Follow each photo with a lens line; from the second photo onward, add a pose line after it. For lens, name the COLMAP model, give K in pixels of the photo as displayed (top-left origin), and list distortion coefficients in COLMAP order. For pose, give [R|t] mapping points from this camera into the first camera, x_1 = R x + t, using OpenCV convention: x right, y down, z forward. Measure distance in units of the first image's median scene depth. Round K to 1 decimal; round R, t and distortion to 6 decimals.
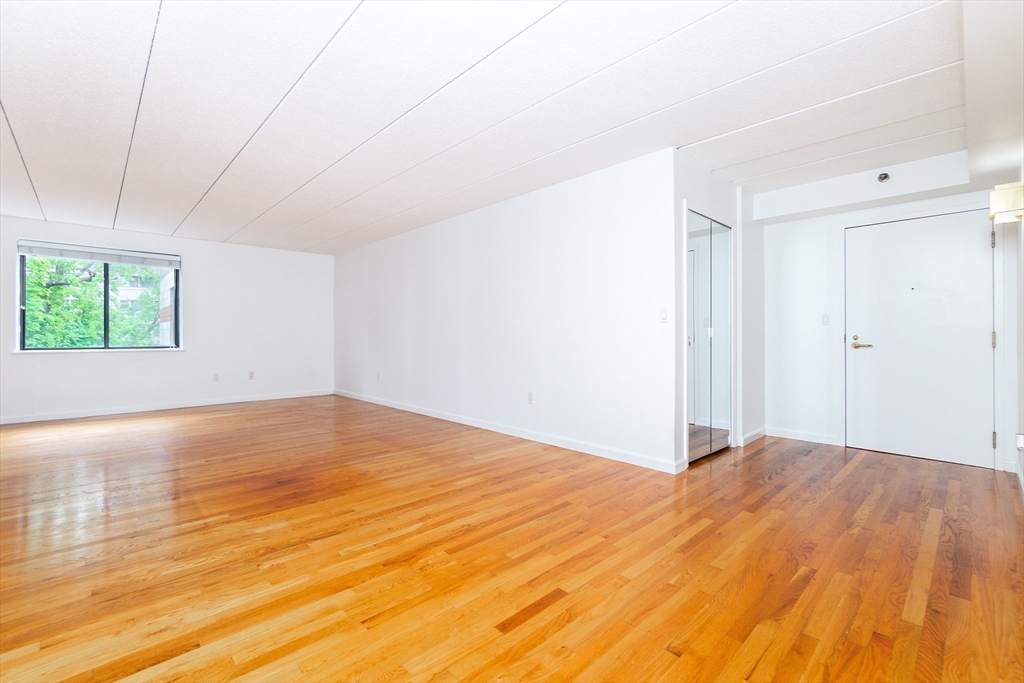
lens RADIAL K [[435.5, 0, 505.5], [0, 435.5, 336.9], [0, 0, 1]] dist [0.000052, 0.000289]
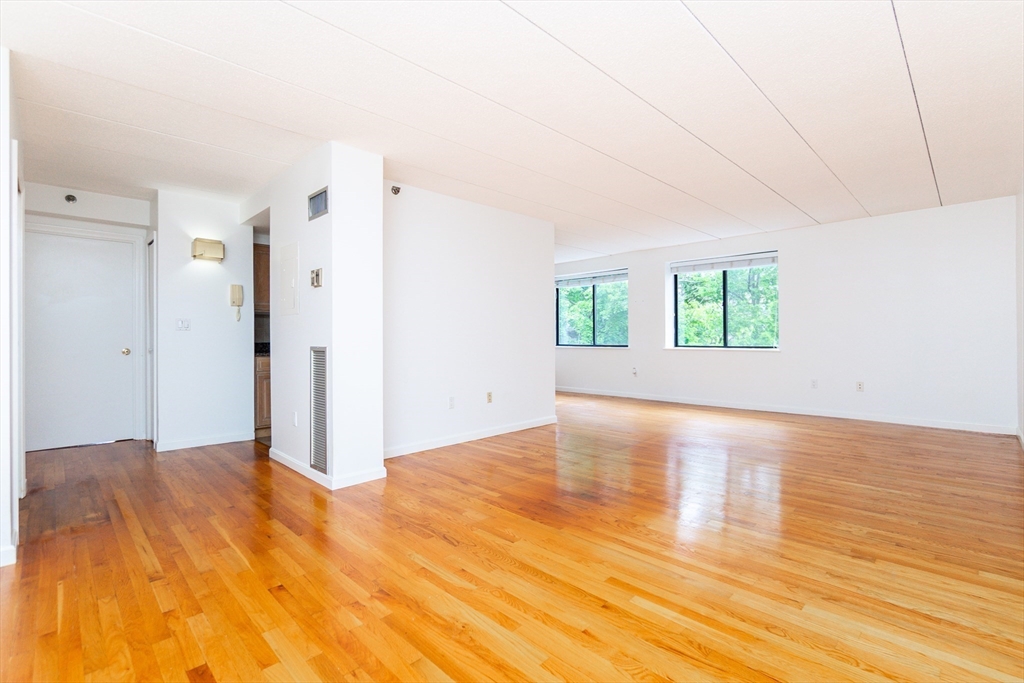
lens RADIAL K [[469.7, 0, 512.0], [0, 469.7, 341.5], [0, 0, 1]] dist [-0.010852, 0.000283]
pose [[0.030233, 0.008991, -0.999502, 0.418010], [0.005495, 0.999943, 0.009161, -0.003965], [0.999528, -0.005769, 0.030182, 0.708274]]
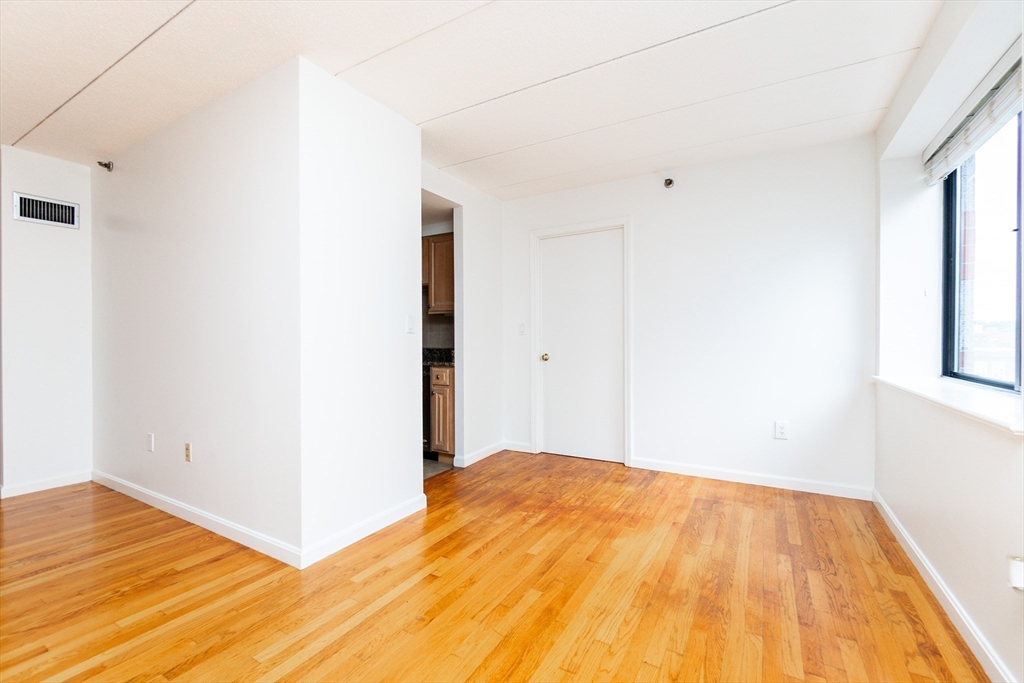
lens RADIAL K [[443.6, 0, 497.3], [0, 443.6, 343.0], [0, 0, 1]] dist [-0.005761, 0.000311]
pose [[-0.962318, 0.002278, -0.271917, -1.281587], [-0.000064, 0.999963, 0.008604, -0.015607], [0.271926, 0.008297, -0.962282, 1.542663]]
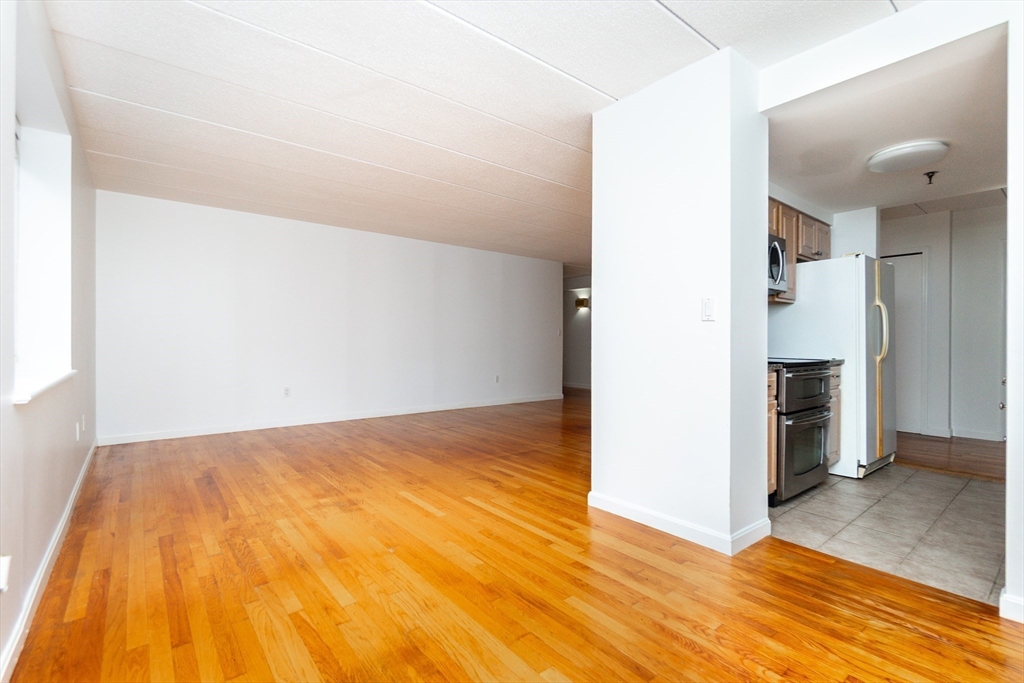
lens RADIAL K [[471.6, 0, 526.1], [0, 471.6, 341.8], [0, 0, 1]] dist [-0.002169, -0.000198]
pose [[0.058851, -0.002299, 0.998264, -2.028615], [-0.001555, 0.999996, 0.002394, 0.000813], [-0.998266, -0.001693, 0.058848, 0.968151]]
